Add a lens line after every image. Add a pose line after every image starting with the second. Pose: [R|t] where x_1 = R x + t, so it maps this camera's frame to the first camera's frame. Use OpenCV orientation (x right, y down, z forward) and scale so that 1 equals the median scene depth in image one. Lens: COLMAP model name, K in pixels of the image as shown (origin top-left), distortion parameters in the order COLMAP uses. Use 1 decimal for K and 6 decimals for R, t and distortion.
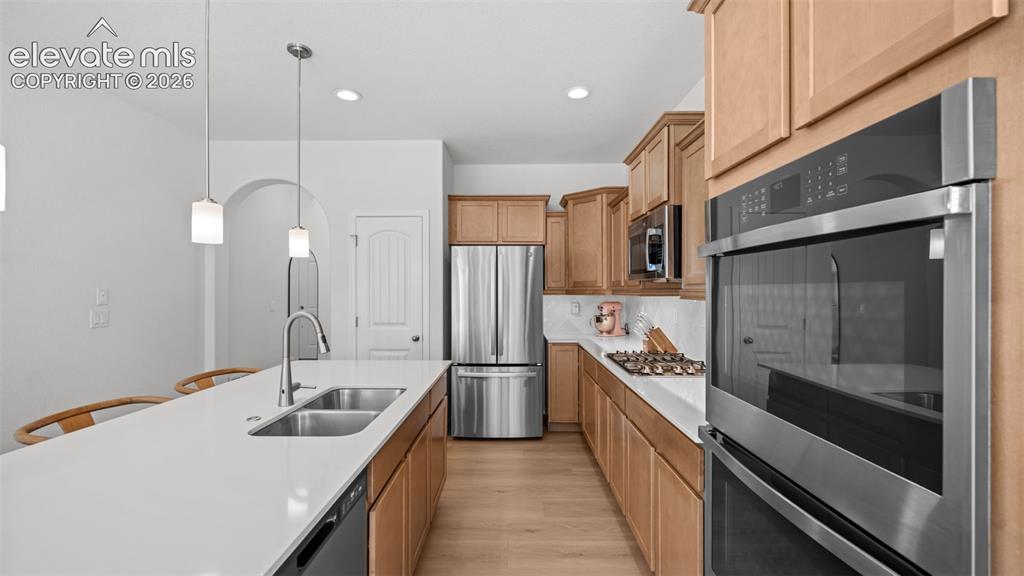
lens RADIAL K [[416.0, 0, 514.1], [0, 416.0, 287.5], [0, 0, 1]] dist [0.001286, -0.000185]
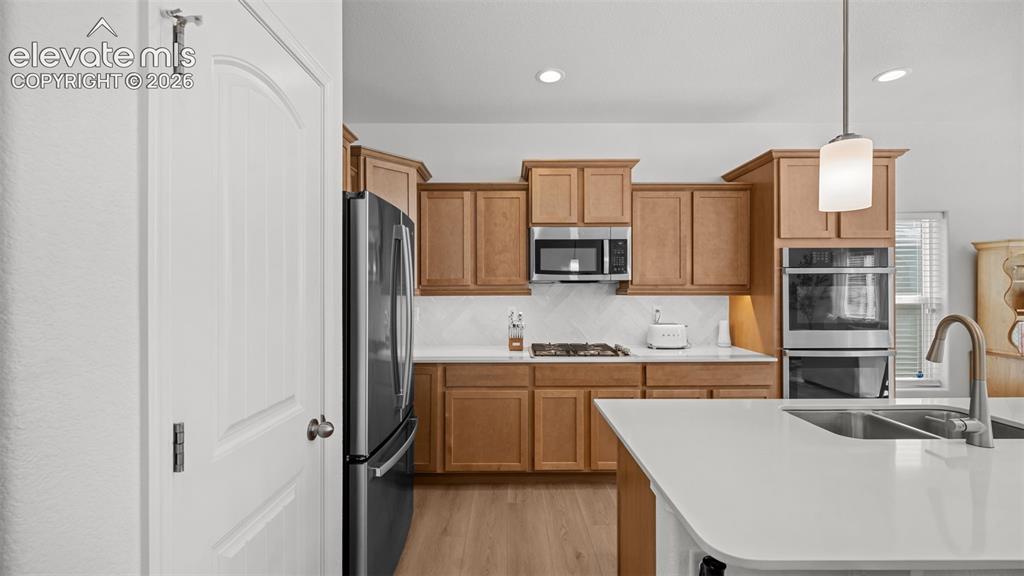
lens RADIAL K [[416.0, 0, 514.1], [0, 416.0, 287.5], [0, 0, 1]] dist [0.001286, -0.000185]
pose [[-0.025289, 0.005389, 0.999666, -0.663034], [-0.002061, 0.999983, -0.005443, 0.005411], [-0.999678, -0.002198, -0.025278, 0.953939]]
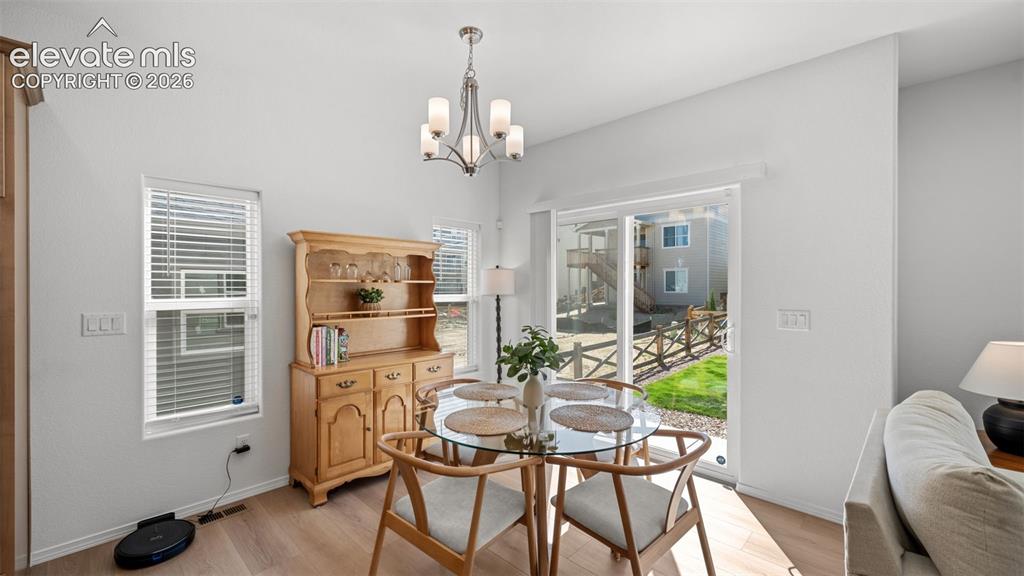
lens RADIAL K [[416.0, 0, 514.1], [0, 416.0, 287.5], [0, 0, 1]] dist [0.001286, -0.000185]
pose [[-0.726563, 0.004453, 0.687085, -0.584434], [-0.000436, 0.999976, -0.006941, 0.003480], [-0.687099, -0.005343, -0.726544, 0.099398]]
